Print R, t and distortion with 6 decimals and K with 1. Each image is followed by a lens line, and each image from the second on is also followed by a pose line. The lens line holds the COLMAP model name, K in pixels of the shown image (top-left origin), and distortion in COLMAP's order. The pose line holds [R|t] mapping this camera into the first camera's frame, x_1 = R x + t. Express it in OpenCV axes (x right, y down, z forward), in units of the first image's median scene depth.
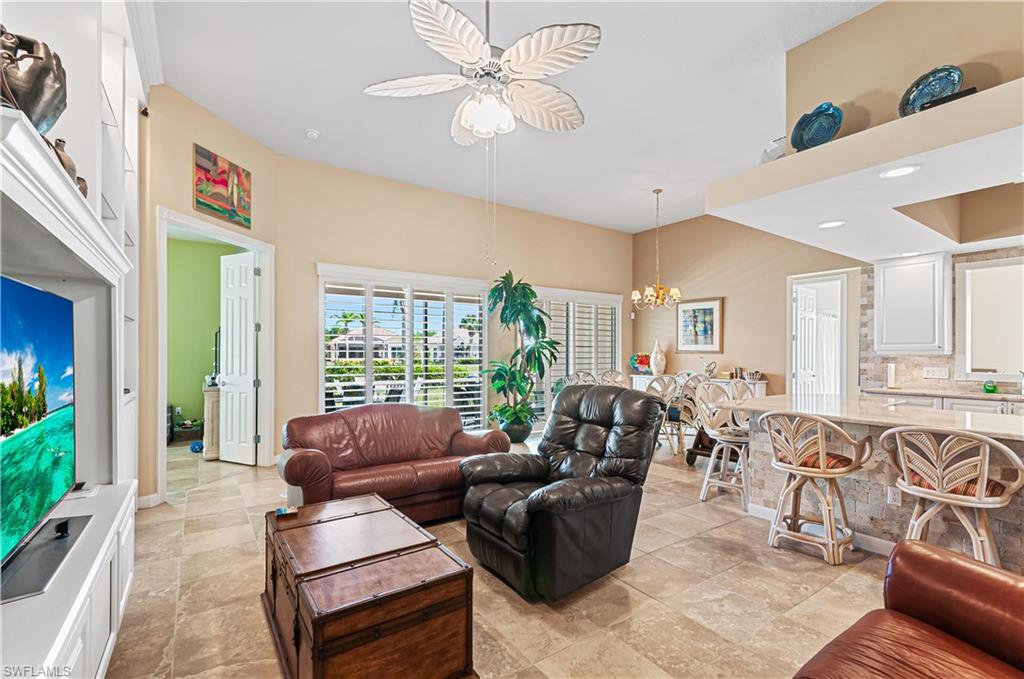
lens RADIAL K [[455.3, 0, 511.3], [0, 455.3, 350.0], [0, 0, 1]] dist [0.019012, 0.000028]
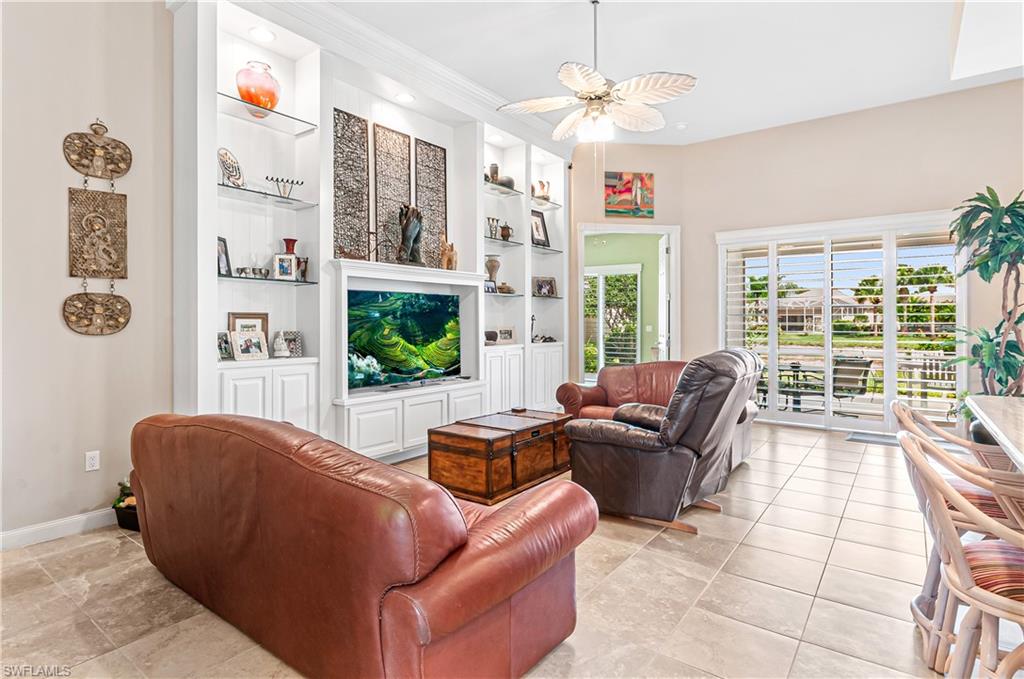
lens RADIAL K [[526.7, 0, 511.1], [0, 526.7, 319.8], [0, 0, 1]] dist [-0.000544, -0.000137]
pose [[0.322401, -0.006365, -0.946582, 0.696339], [0.003694, 0.999978, -0.005466, 0.020027], [0.946596, -0.001735, 0.322418, 0.177335]]
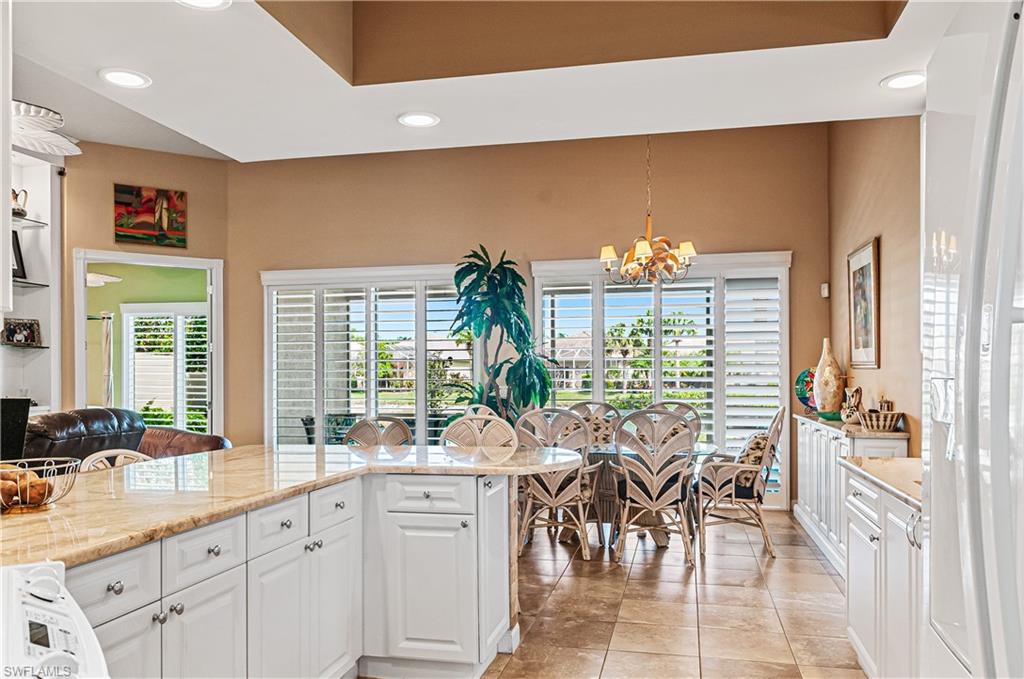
lens RADIAL K [[787.1, 0, 511.0], [0, 787.1, 382.2], [0, 0, 1]] dist [-0.006877, -0.005913]
pose [[0.679802, -0.005537, -0.733375, 1.209160], [0.006048, 0.999980, -0.001944, 0.033496], [0.733371, -0.003115, 0.679822, 0.378197]]
